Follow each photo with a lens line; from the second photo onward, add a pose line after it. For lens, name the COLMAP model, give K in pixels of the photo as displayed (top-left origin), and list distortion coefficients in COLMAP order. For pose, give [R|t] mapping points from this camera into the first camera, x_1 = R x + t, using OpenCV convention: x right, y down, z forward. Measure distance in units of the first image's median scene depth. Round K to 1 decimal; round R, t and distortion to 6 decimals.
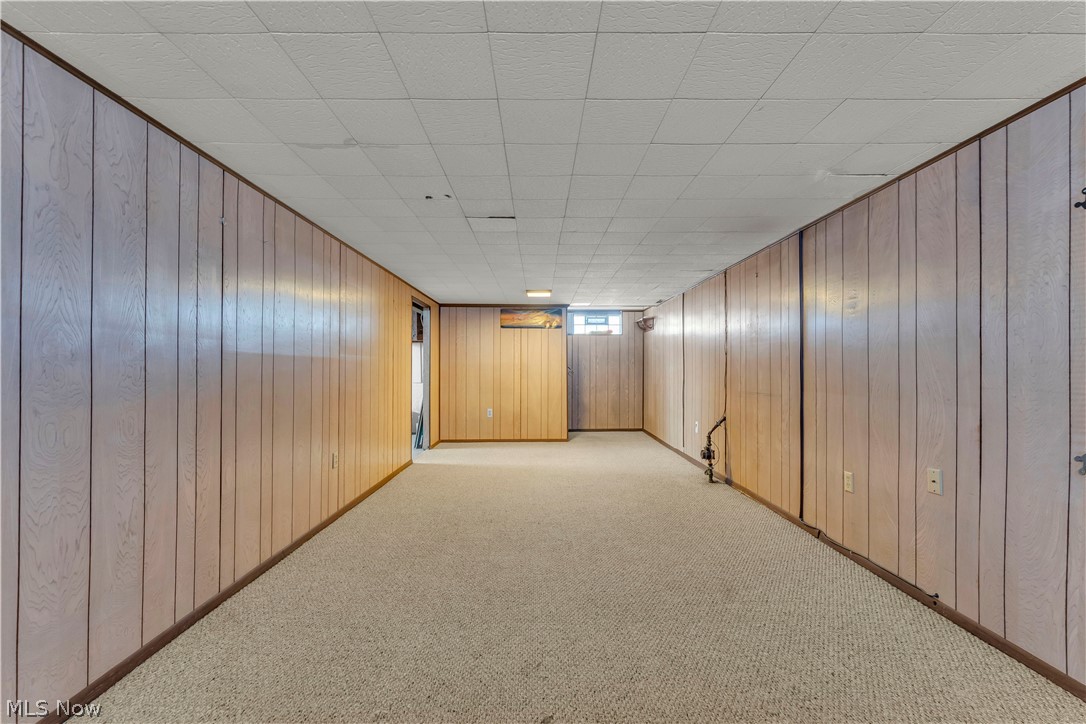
lens RADIAL K [[444.1, 0, 543.7], [0, 444.1, 367.3], [0, 0, 1]] dist [0.000769, 0.000108]
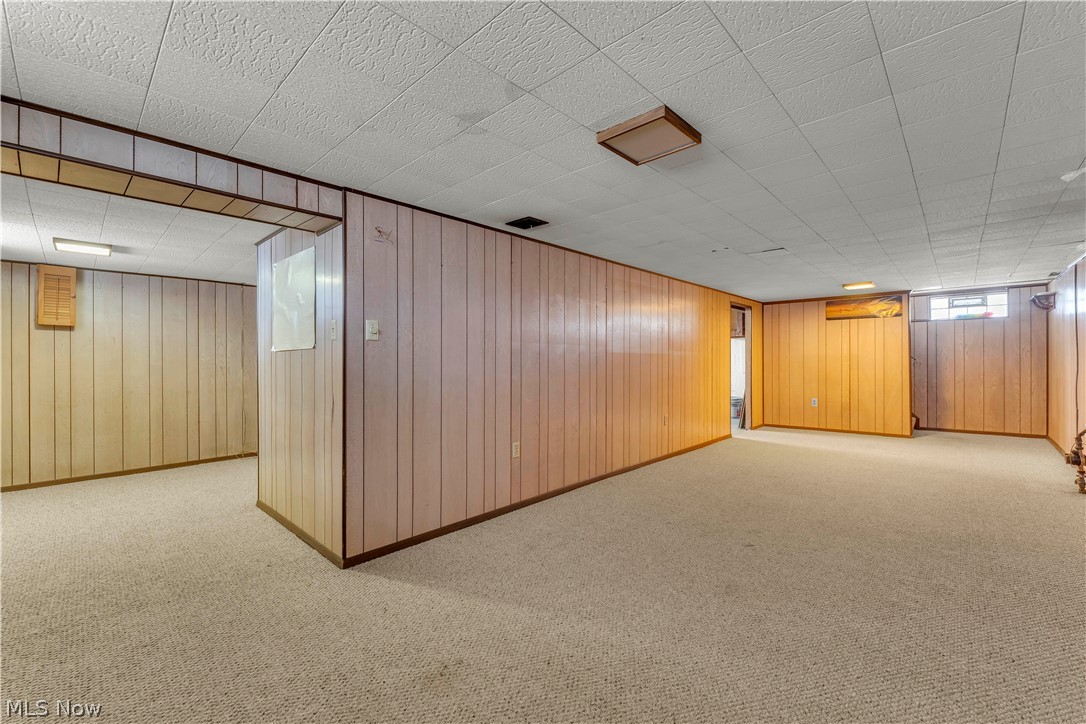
lens RADIAL K [[444.1, 0, 543.7], [0, 444.1, 367.3], [0, 0, 1]] dist [0.000769, 0.000108]
pose [[0.726122, 0.004313, -0.687552, 0.135883], [0.007902, 0.999862, 0.014618, 0.000000], [0.687520, -0.016048, 0.725988, -0.196730]]
